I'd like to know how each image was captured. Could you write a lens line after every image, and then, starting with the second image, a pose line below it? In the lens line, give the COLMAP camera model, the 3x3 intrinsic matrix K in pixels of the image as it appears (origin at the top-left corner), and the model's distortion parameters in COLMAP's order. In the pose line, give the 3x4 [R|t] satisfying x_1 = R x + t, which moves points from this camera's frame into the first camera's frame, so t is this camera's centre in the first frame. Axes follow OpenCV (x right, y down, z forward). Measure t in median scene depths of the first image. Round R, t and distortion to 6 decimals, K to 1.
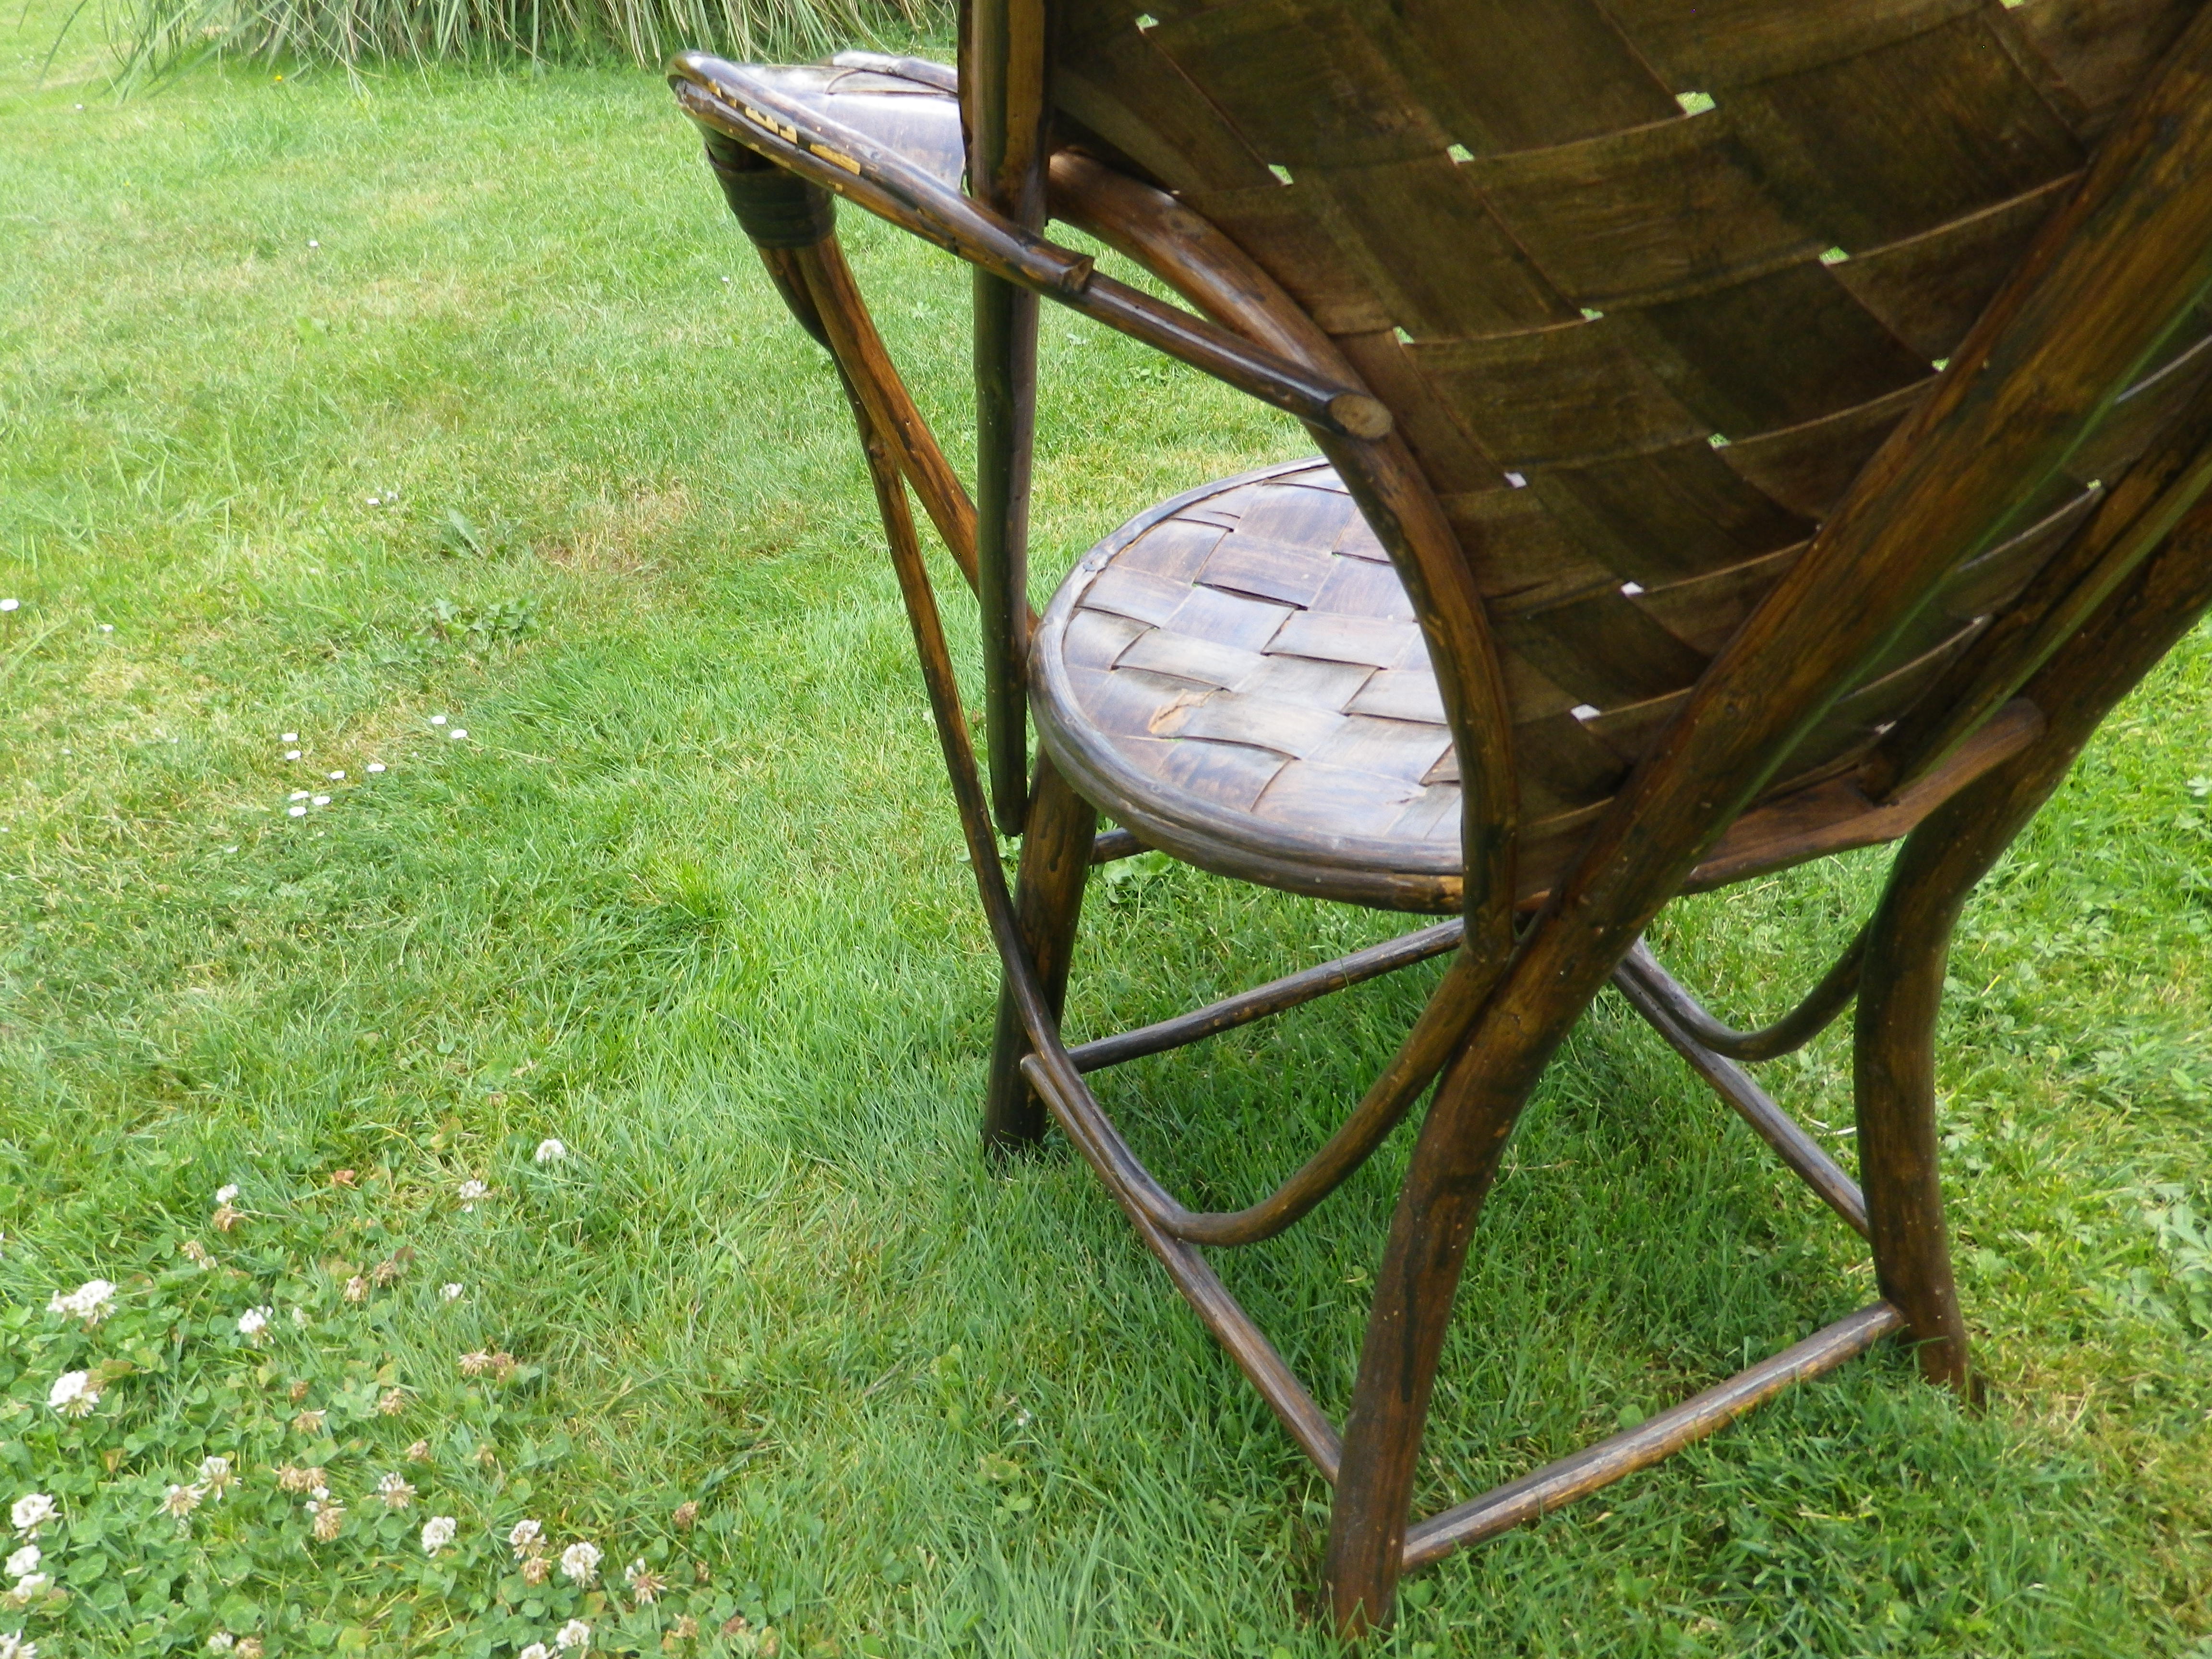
lens RADIAL K [[1659.2, 0, 1109.1], [0, 1659.2, 835.8], [0, 0, 1]] dist [0.006019, 0.003042]
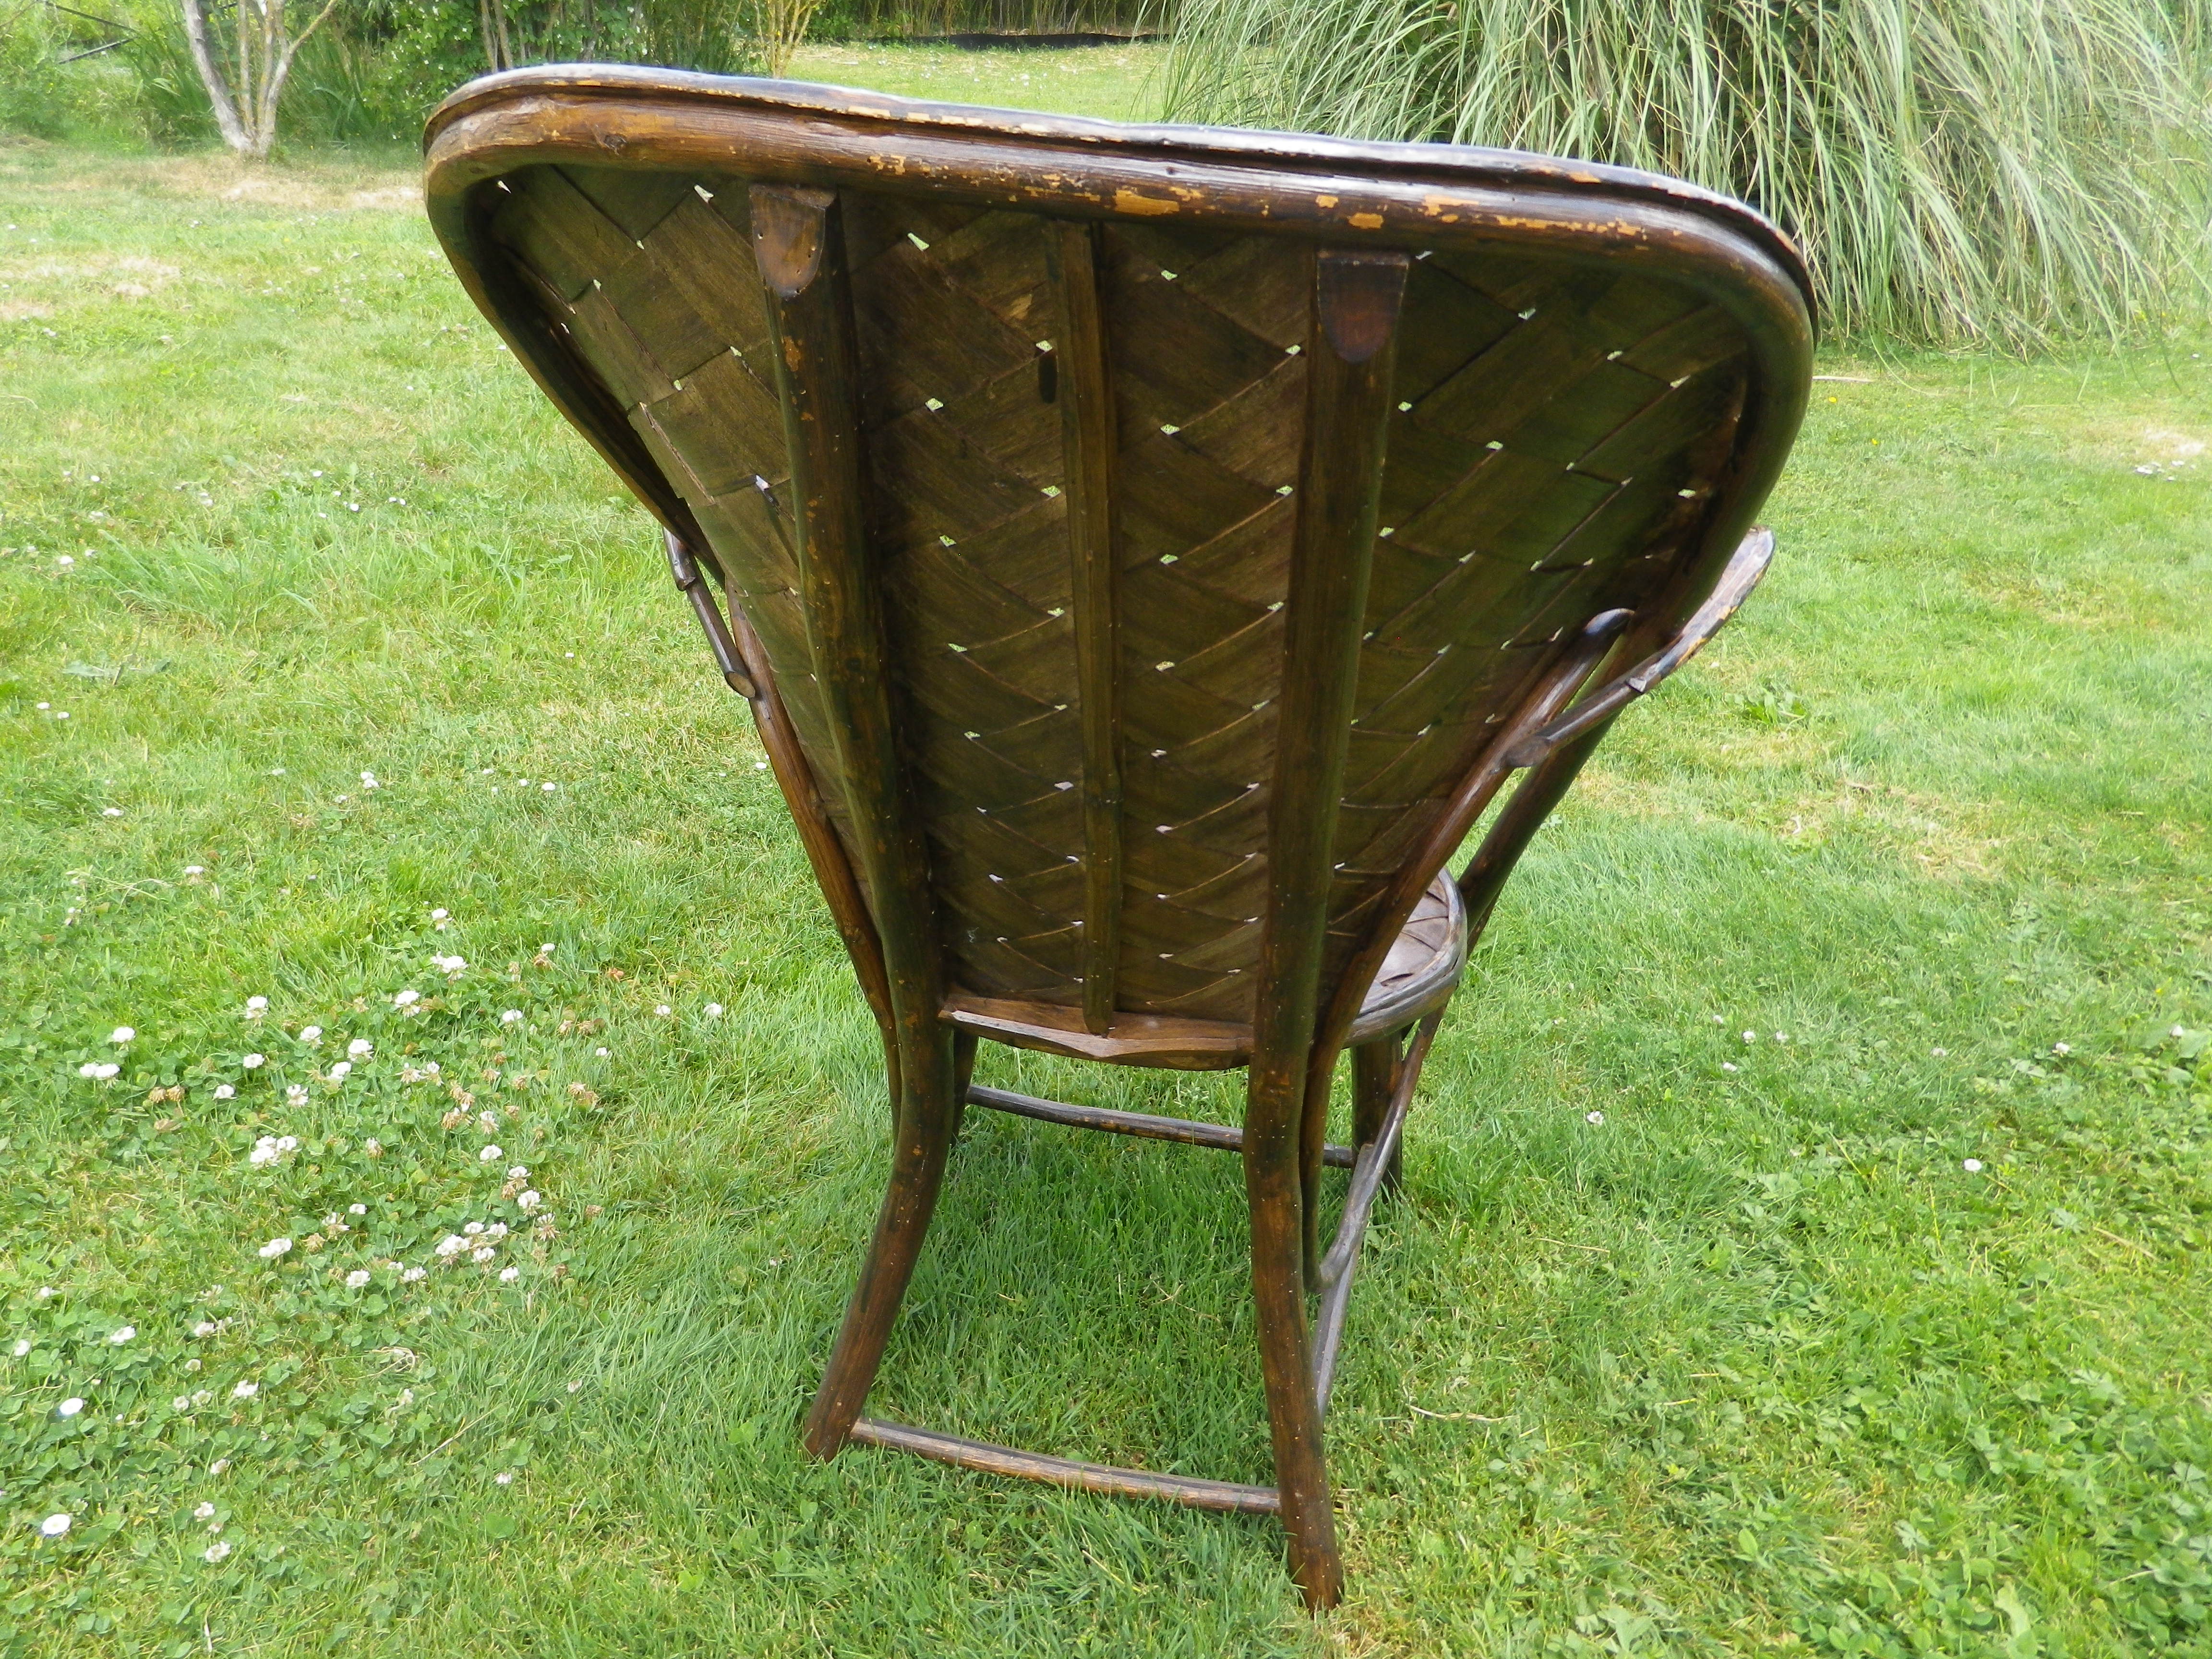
lens RADIAL K [[1659.2, 0, 1109.1], [0, 1659.2, 835.8], [0, 0, 1]] dist [0.006019, 0.003042]
pose [[0.811739, 0.358357, -0.461152, 0.690171], [-0.403483, 0.914987, 0.000801, -0.121259], [0.422235, 0.185416, 0.887321, -0.269938]]
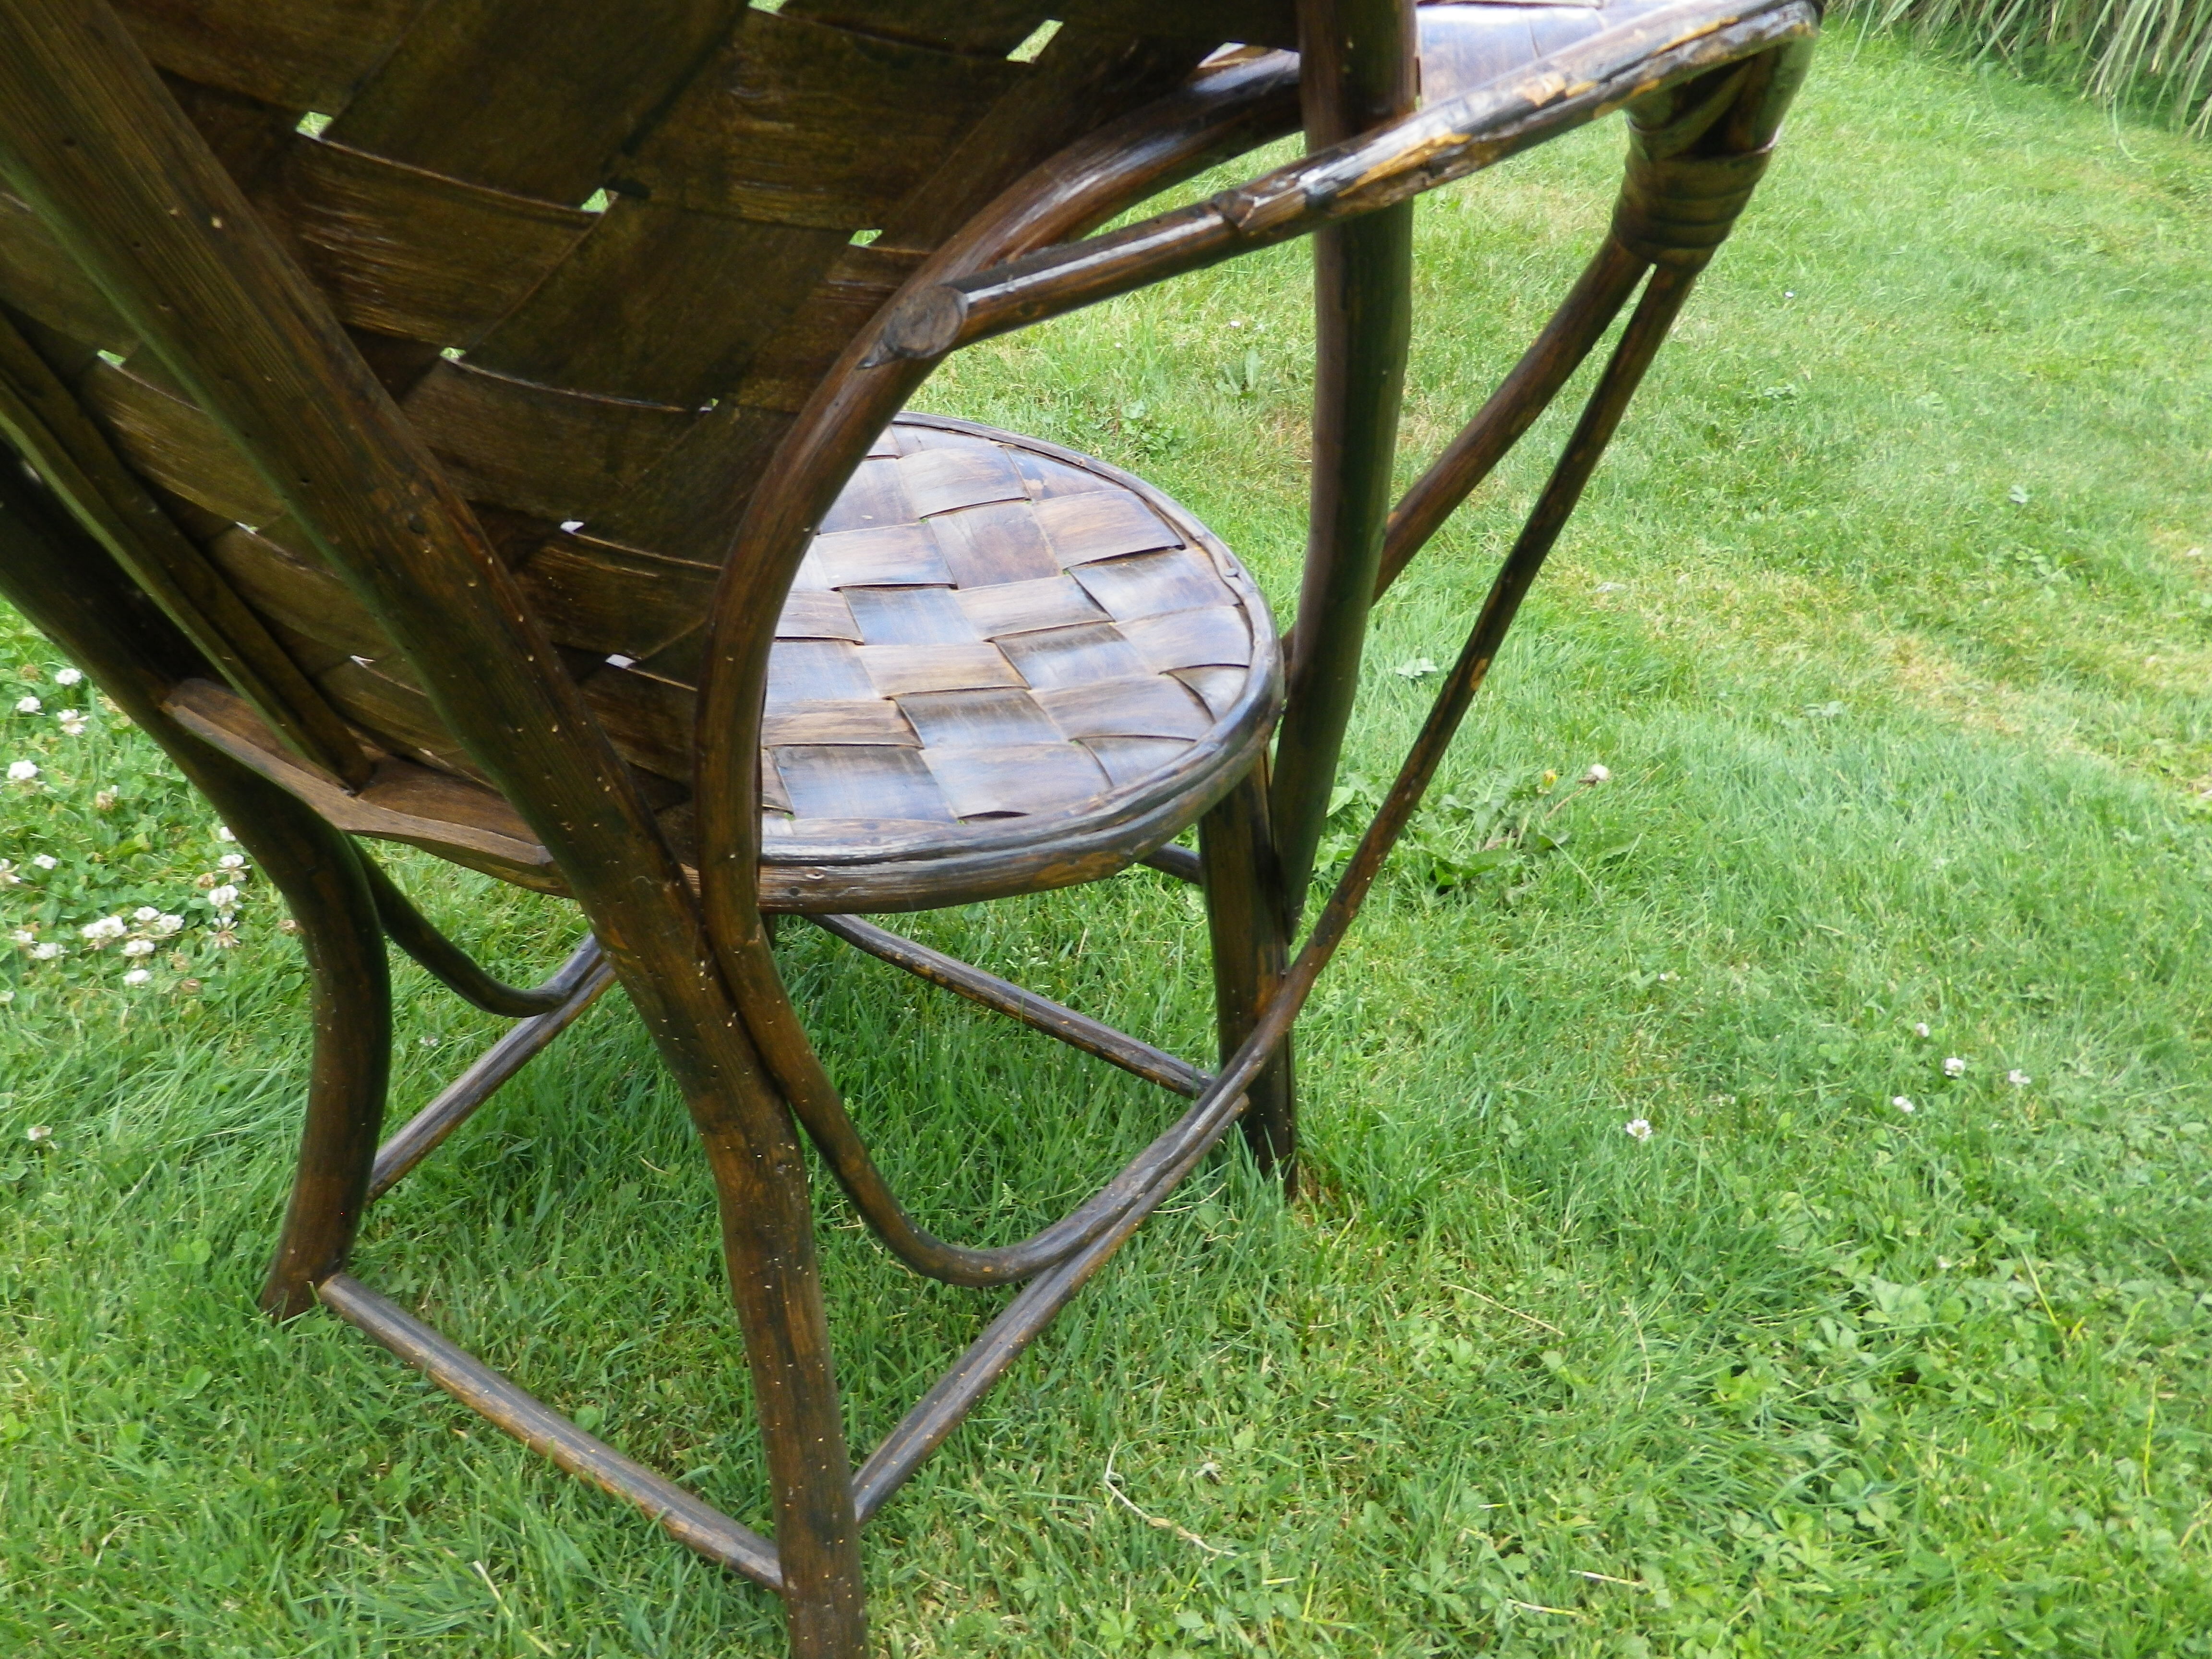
lens RADIAL K [[1661.5, 0, 1100.6], [0, 1661.5, 829.4], [0, 0, 1]] dist [0.003131, 0.001512]
pose [[0.572934, 0.549584, -0.608033, 0.768408], [-0.541380, 0.810752, 0.222687, -0.260330], [0.615349, 0.201593, 0.762041, 0.335386]]
